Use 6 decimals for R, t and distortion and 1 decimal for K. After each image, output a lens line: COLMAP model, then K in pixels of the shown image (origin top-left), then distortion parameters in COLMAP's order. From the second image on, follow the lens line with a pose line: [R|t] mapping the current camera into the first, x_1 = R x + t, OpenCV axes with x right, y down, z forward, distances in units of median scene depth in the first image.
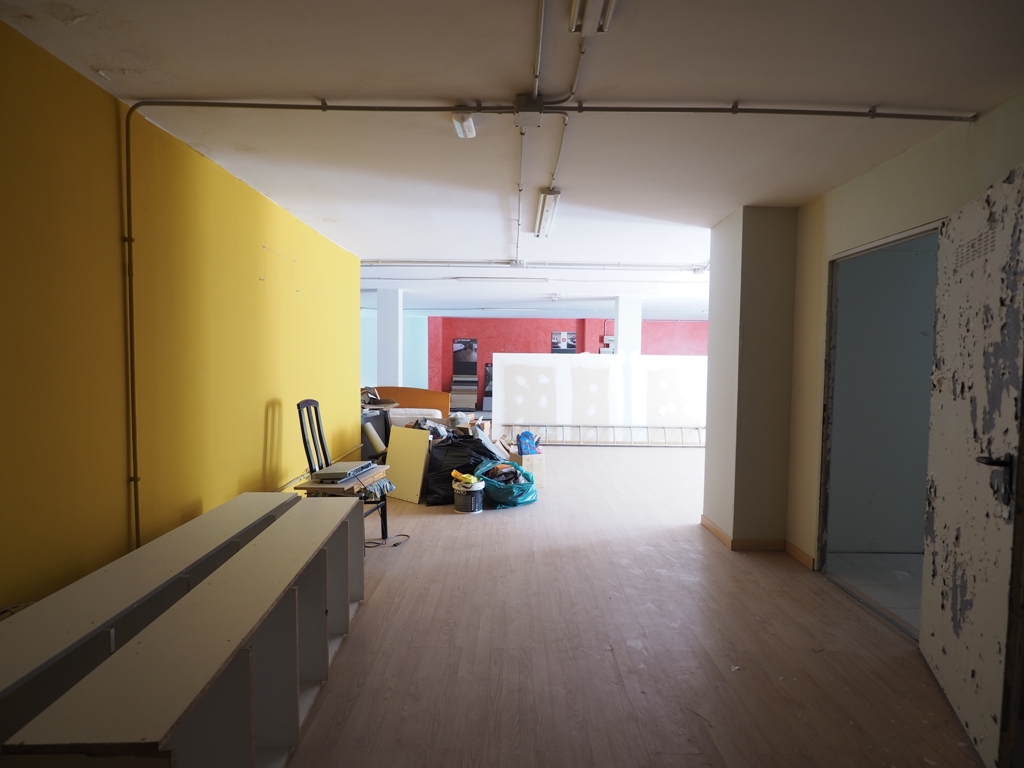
lens RADIAL K [[552.8, 0, 512.8], [0, 552.8, 385.8], [0, 0, 1]] dist [-0.011113, -0.002888]
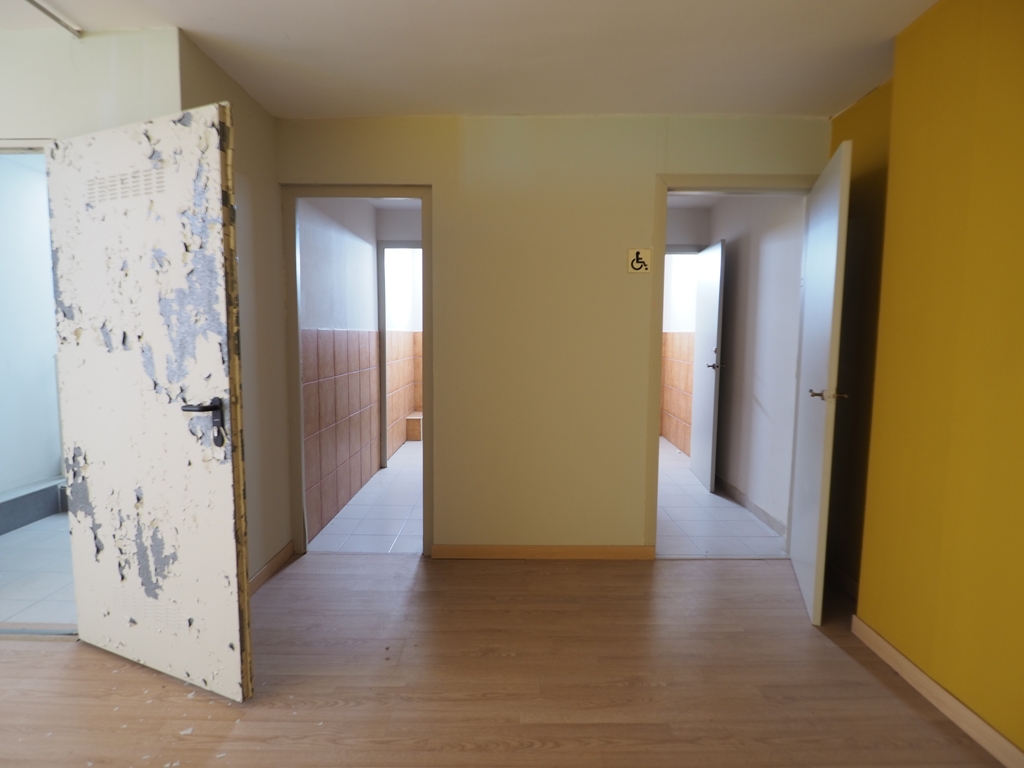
lens RADIAL K [[552.8, 0, 510.8], [0, 552.8, 384.1], [0, 0, 1]] dist [-0.011113, -0.002888]
pose [[0.000636, -0.106978, 0.994261, -0.114836], [0.038715, 0.993519, 0.106874, 0.008408], [-0.999250, 0.038425, 0.004773, 0.397403]]
